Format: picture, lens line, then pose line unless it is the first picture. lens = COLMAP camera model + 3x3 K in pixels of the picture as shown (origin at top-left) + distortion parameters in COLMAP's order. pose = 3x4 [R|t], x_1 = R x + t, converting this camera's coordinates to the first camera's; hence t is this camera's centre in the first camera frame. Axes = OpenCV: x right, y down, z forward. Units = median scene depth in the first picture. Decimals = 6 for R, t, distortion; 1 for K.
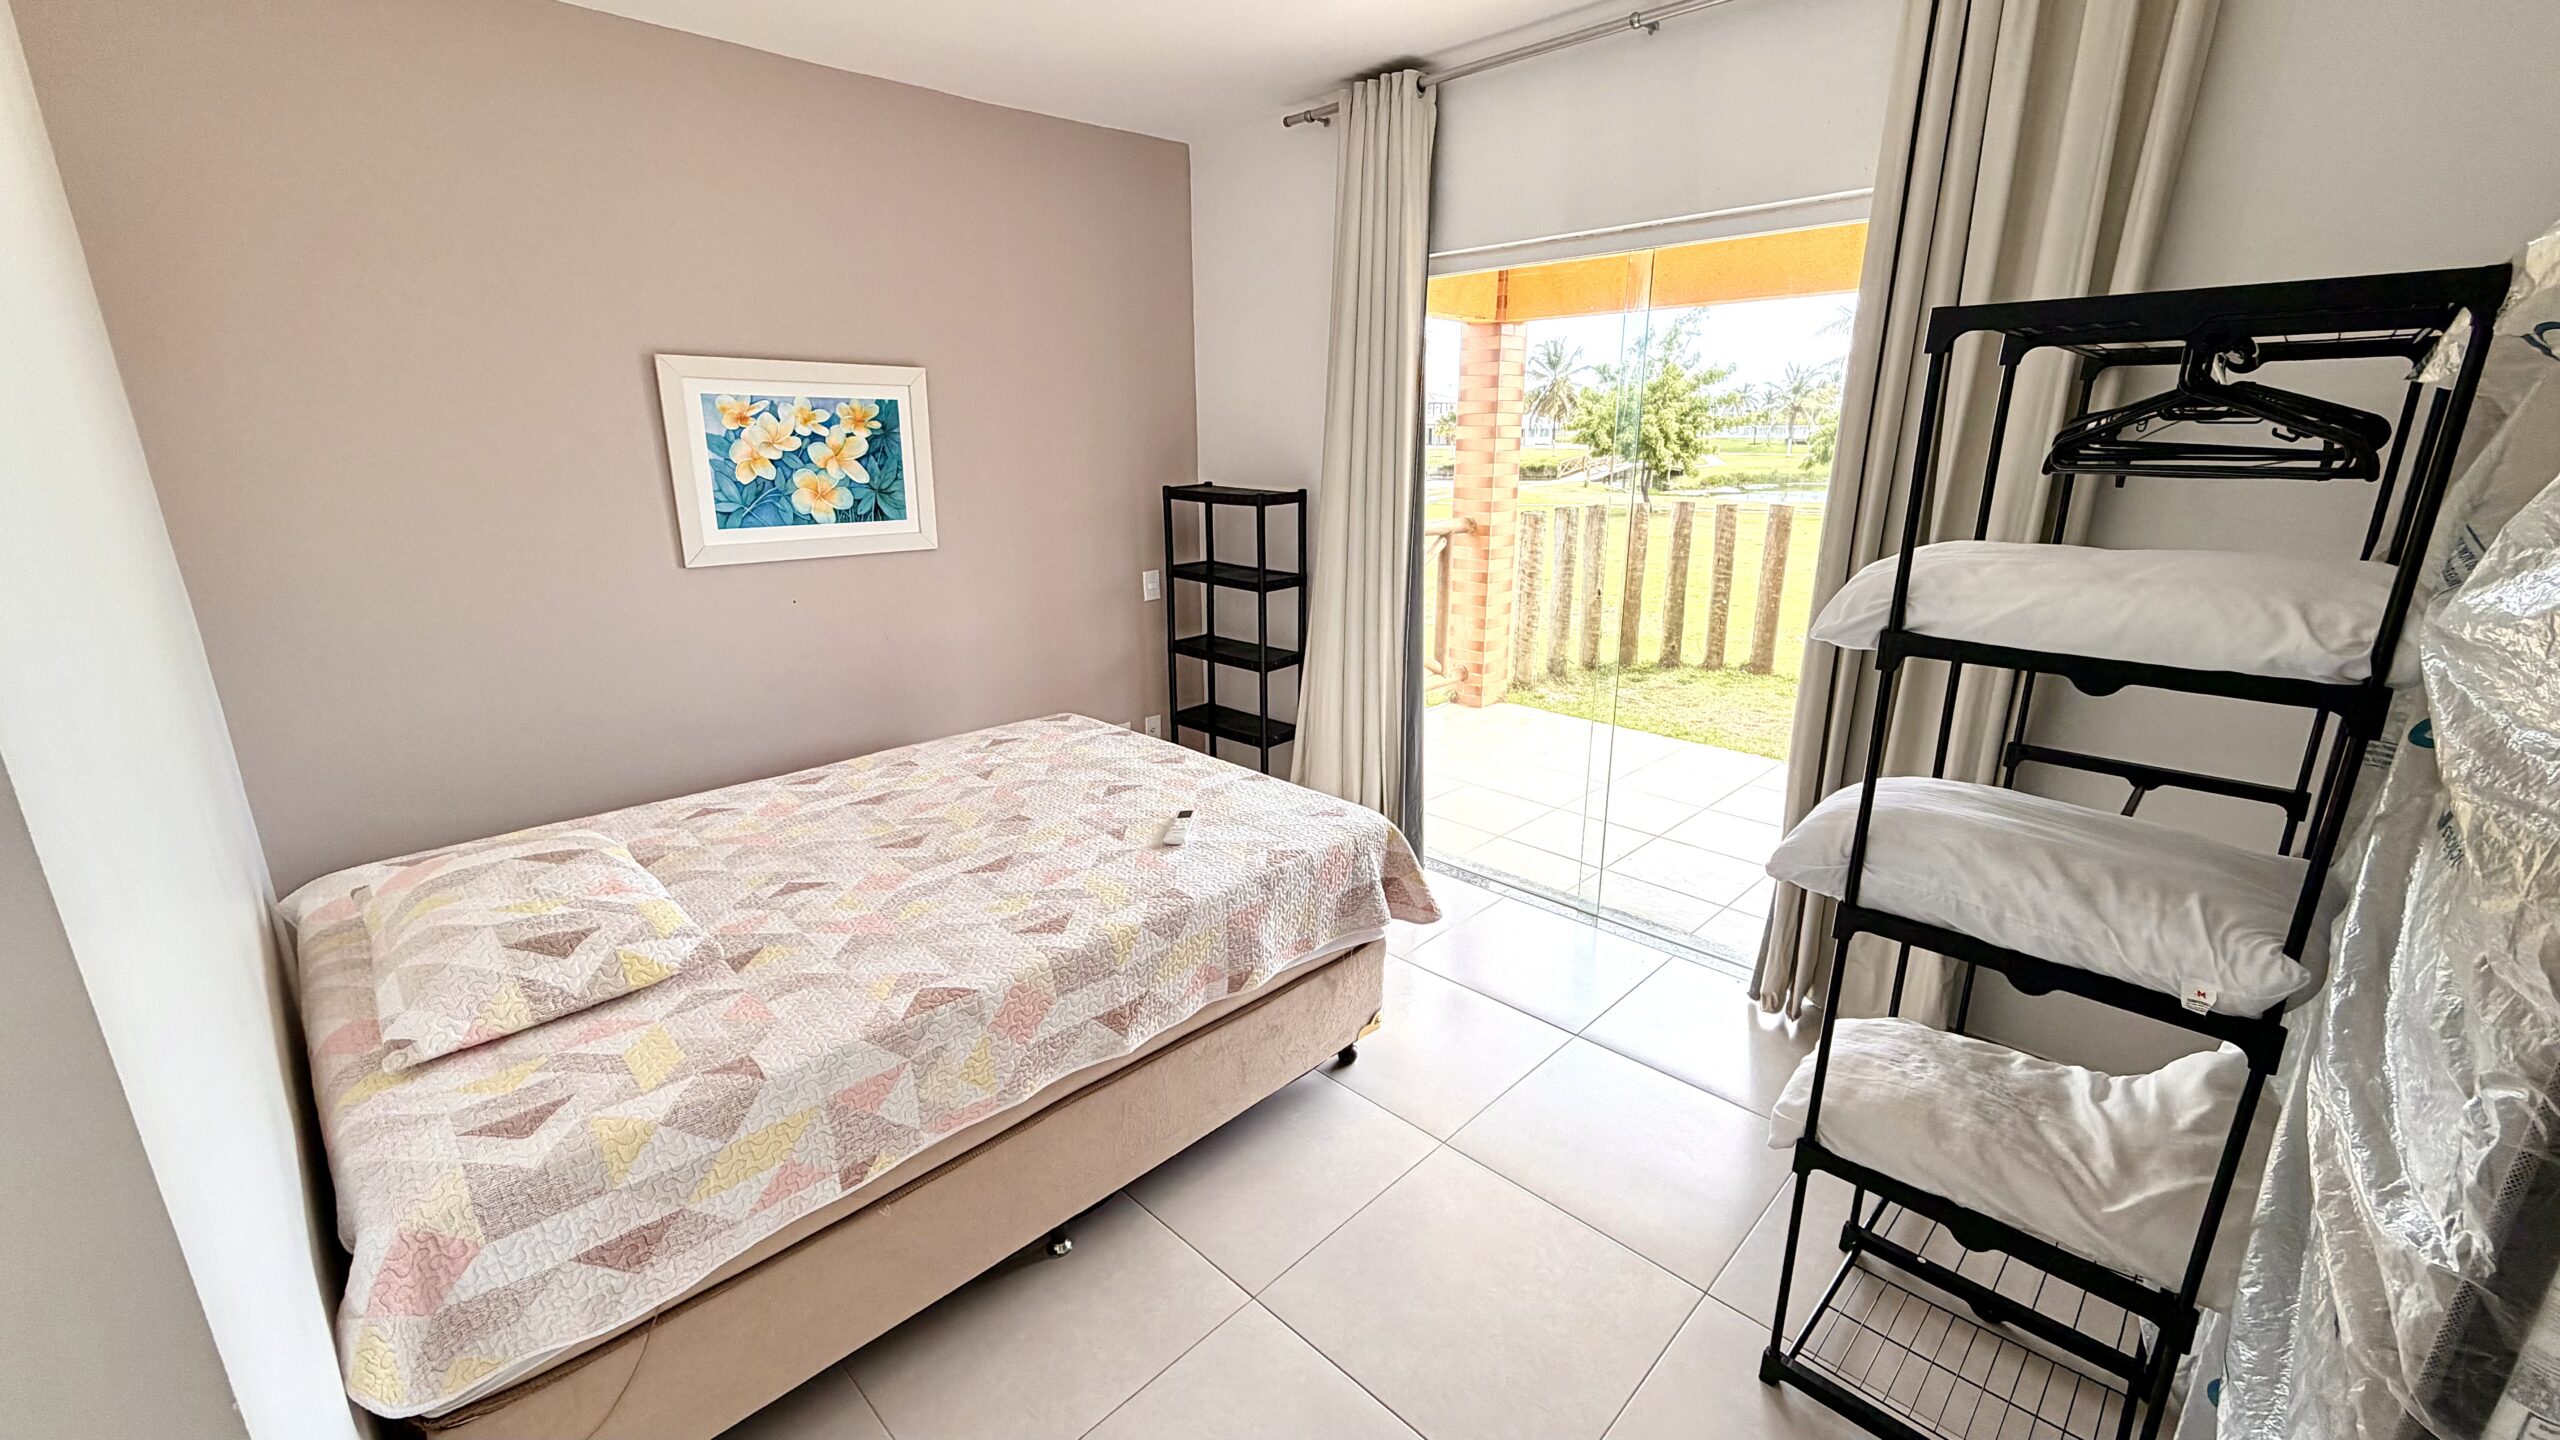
lens RADIAL K [[1022.4, 0, 1276.0], [0, 1022.4, 718.4], [0, 0, 1]] dist [0.001876, -0.000473]
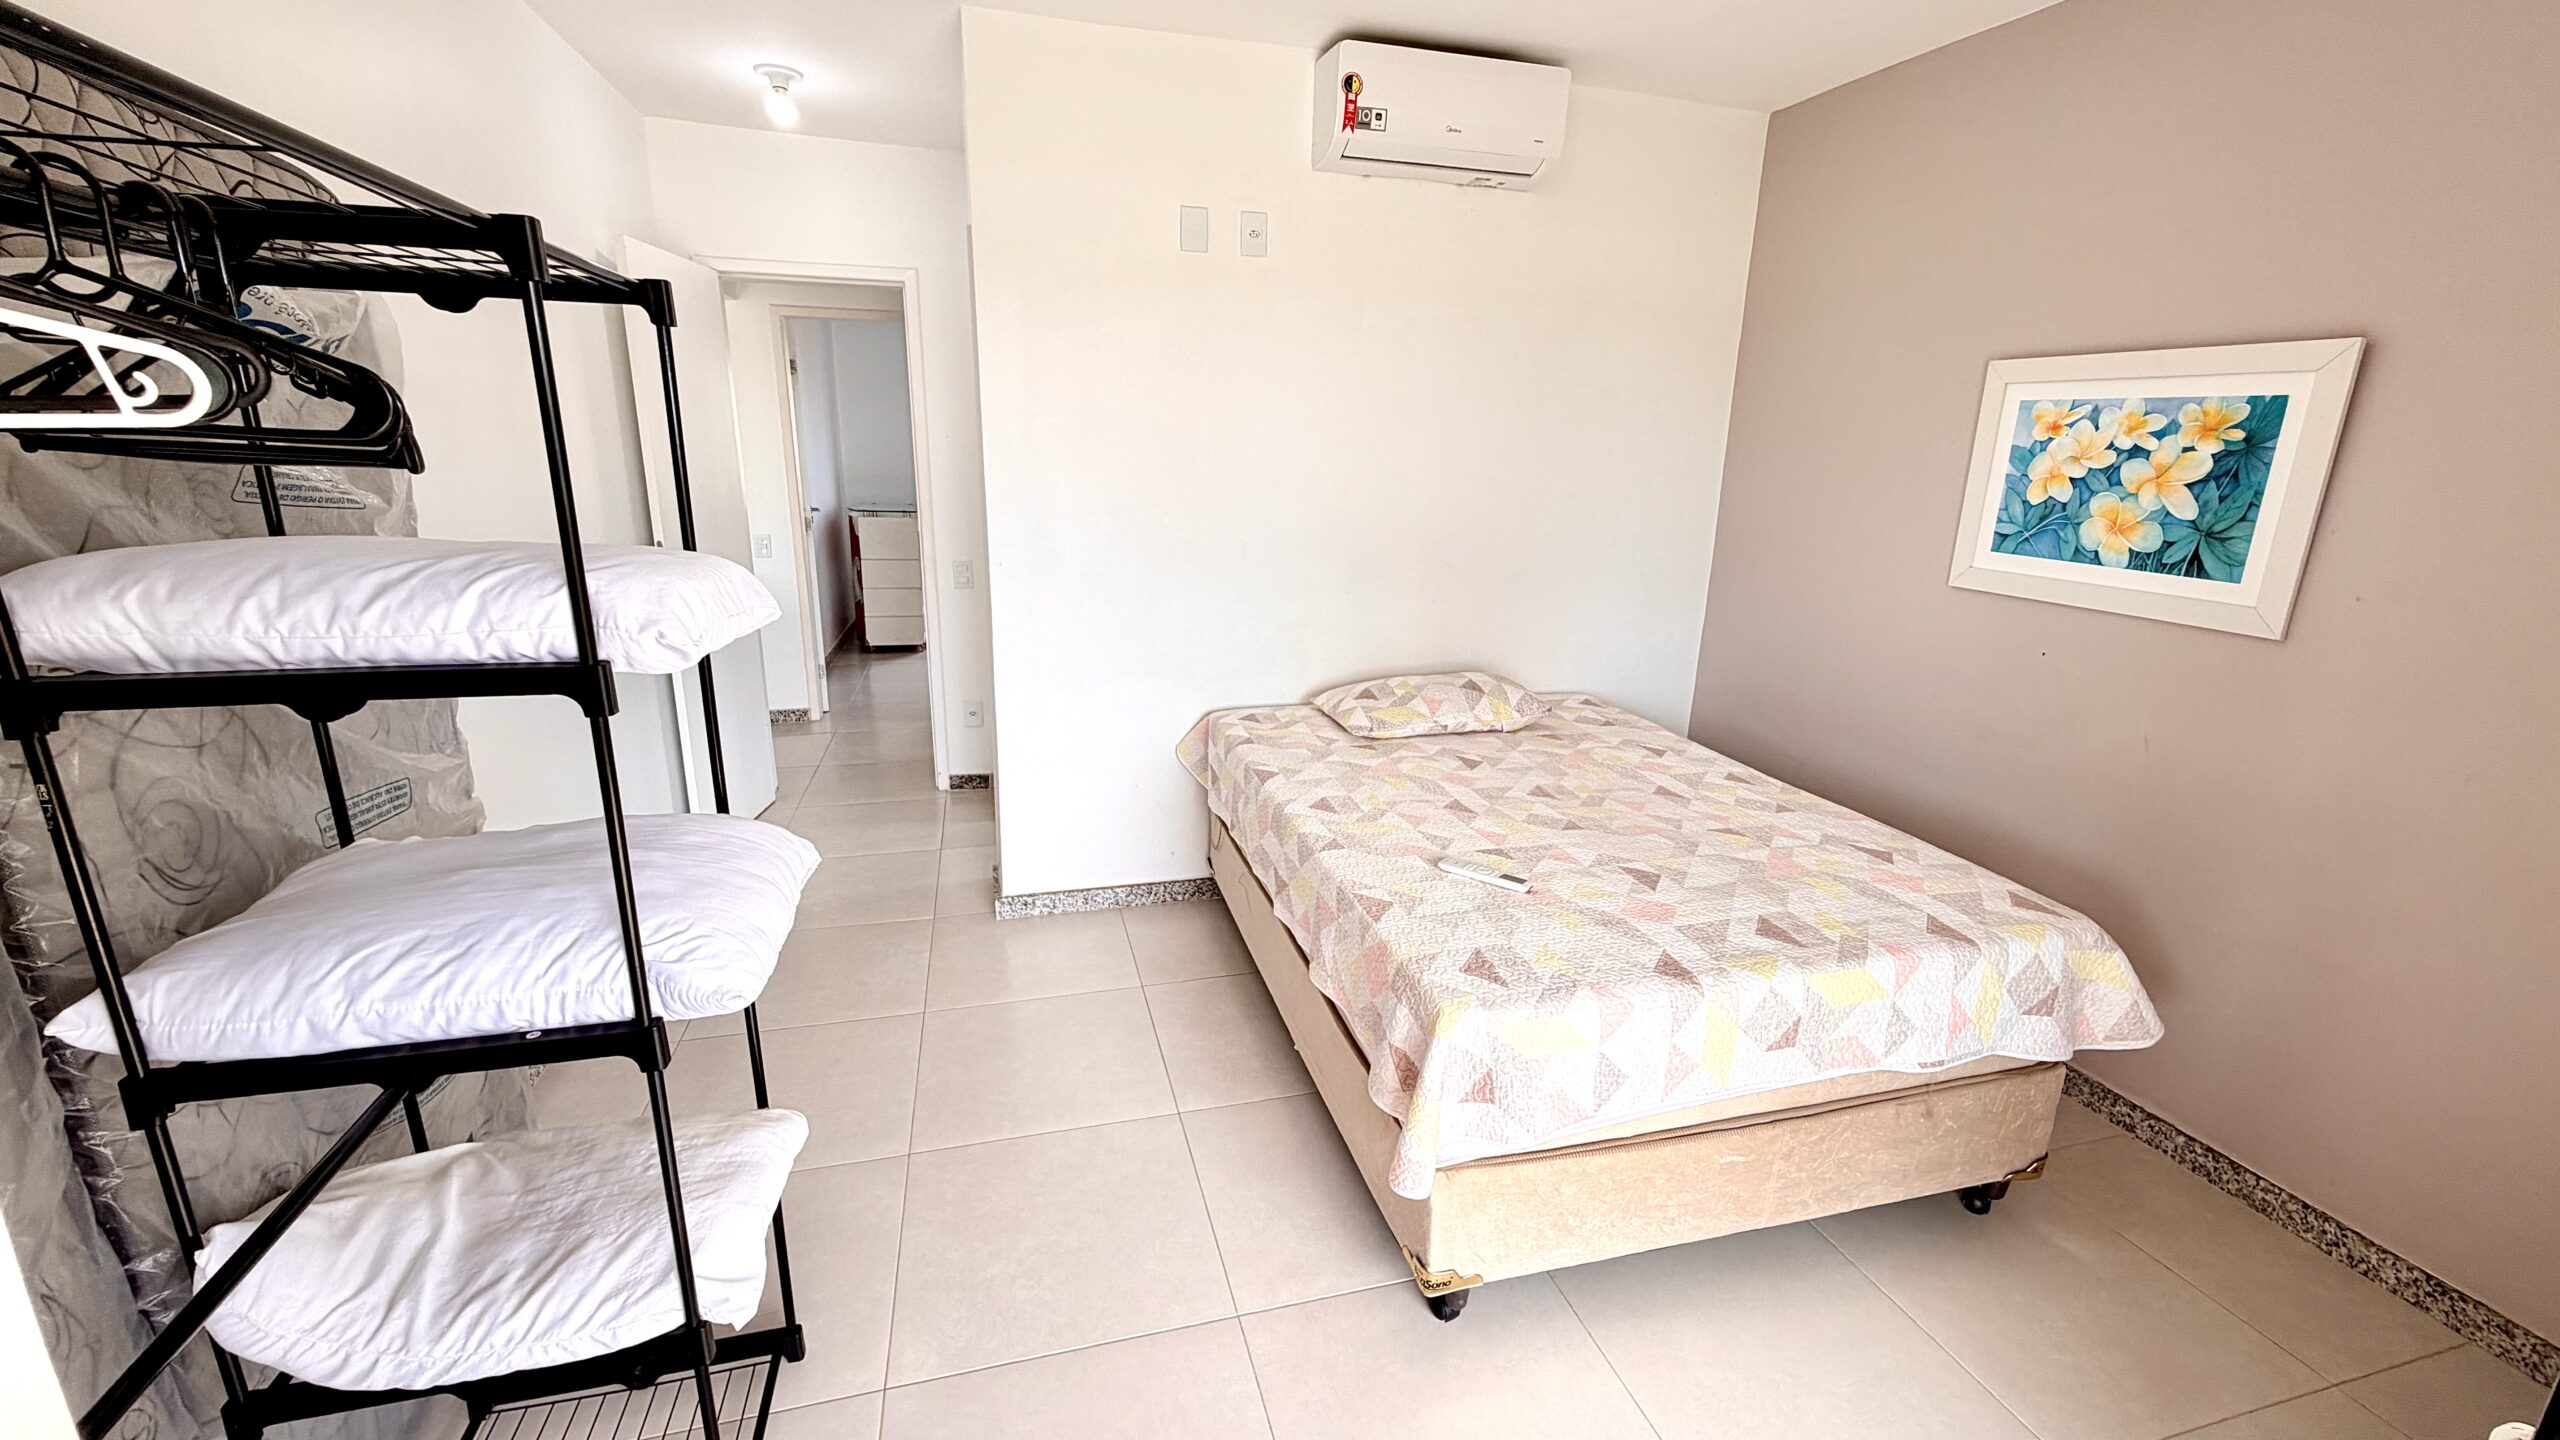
lens RADIAL K [[1022.4, 0, 1276.0], [0, 1022.4, 718.4], [0, 0, 1]] dist [0.001876, -0.000473]
pose [[-0.499145, 0.221258, -0.837795, 0.554286], [-0.252299, 0.887851, 0.384793, -0.241974], [0.828975, 0.403443, -0.387343, 0.887413]]
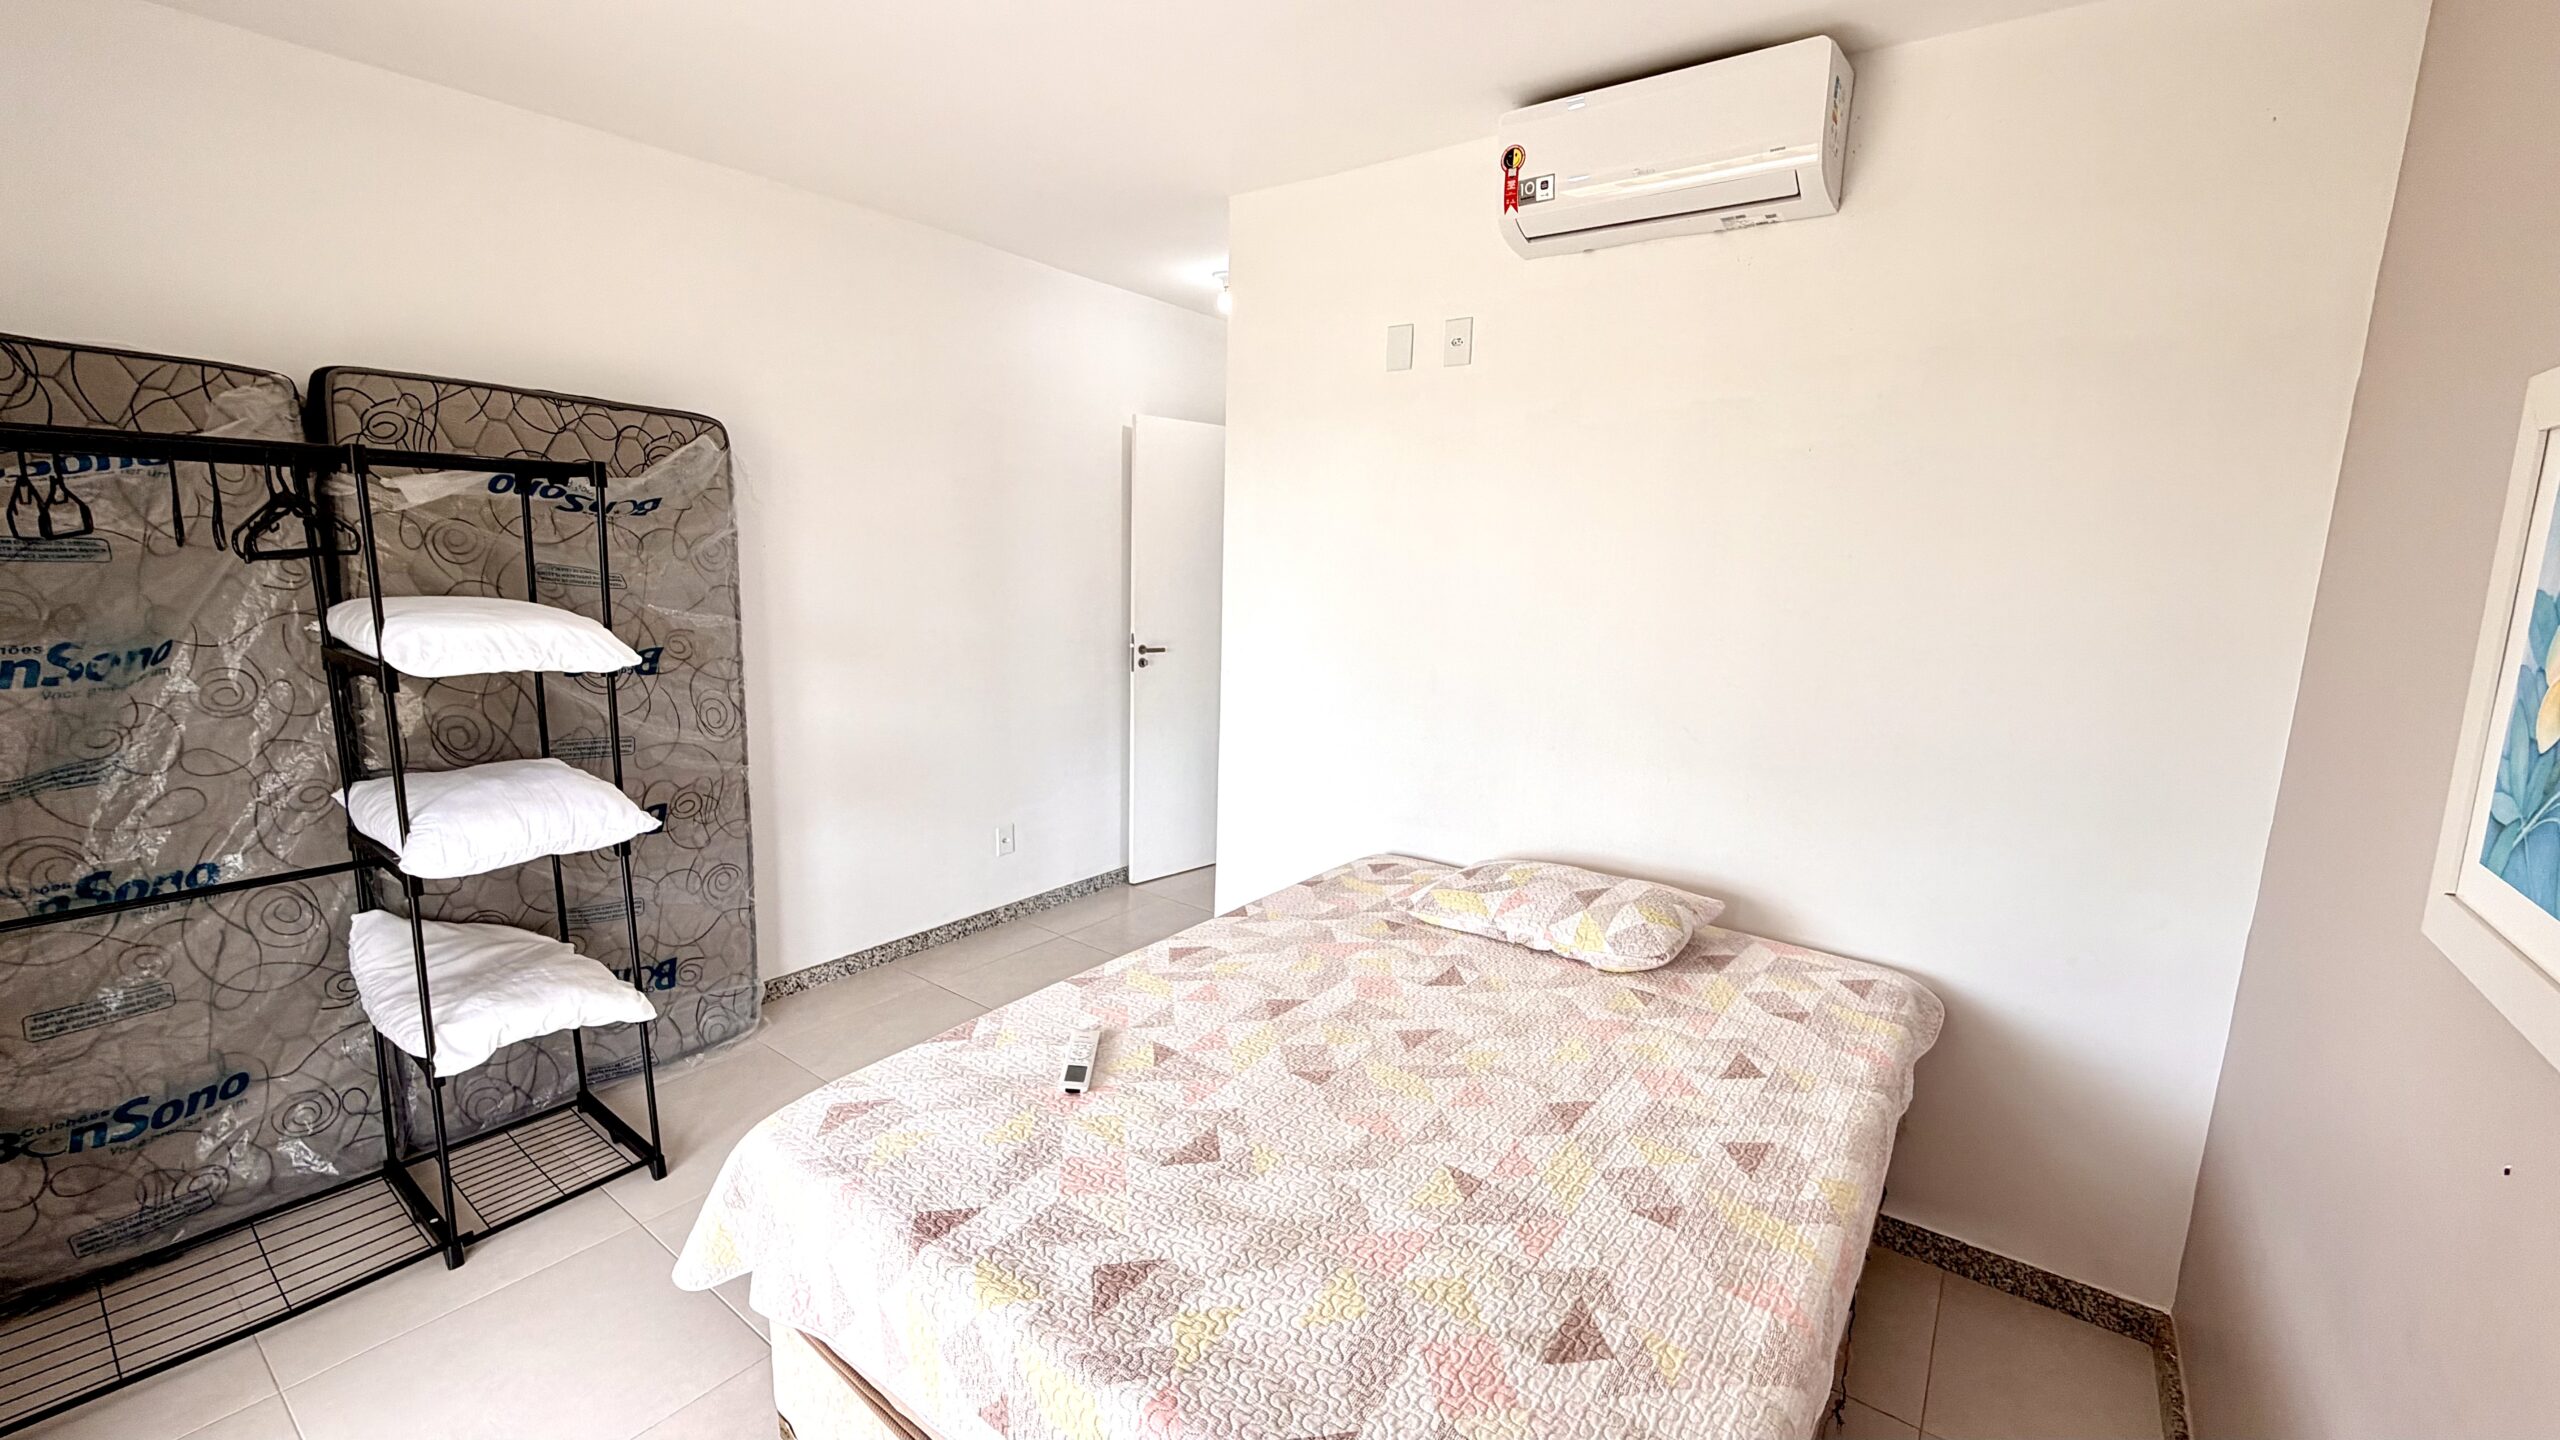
lens RADIAL K [[1022.4, 0, 1276.0], [0, 1022.4, 718.4], [0, 0, 1]] dist [0.001876, -0.000473]
pose [[-0.989759, 0.002937, -0.142717, -0.099472], [-0.058726, 0.902884, 0.425855, -0.349970], [0.130107, 0.429875, -0.893465, 1.232881]]
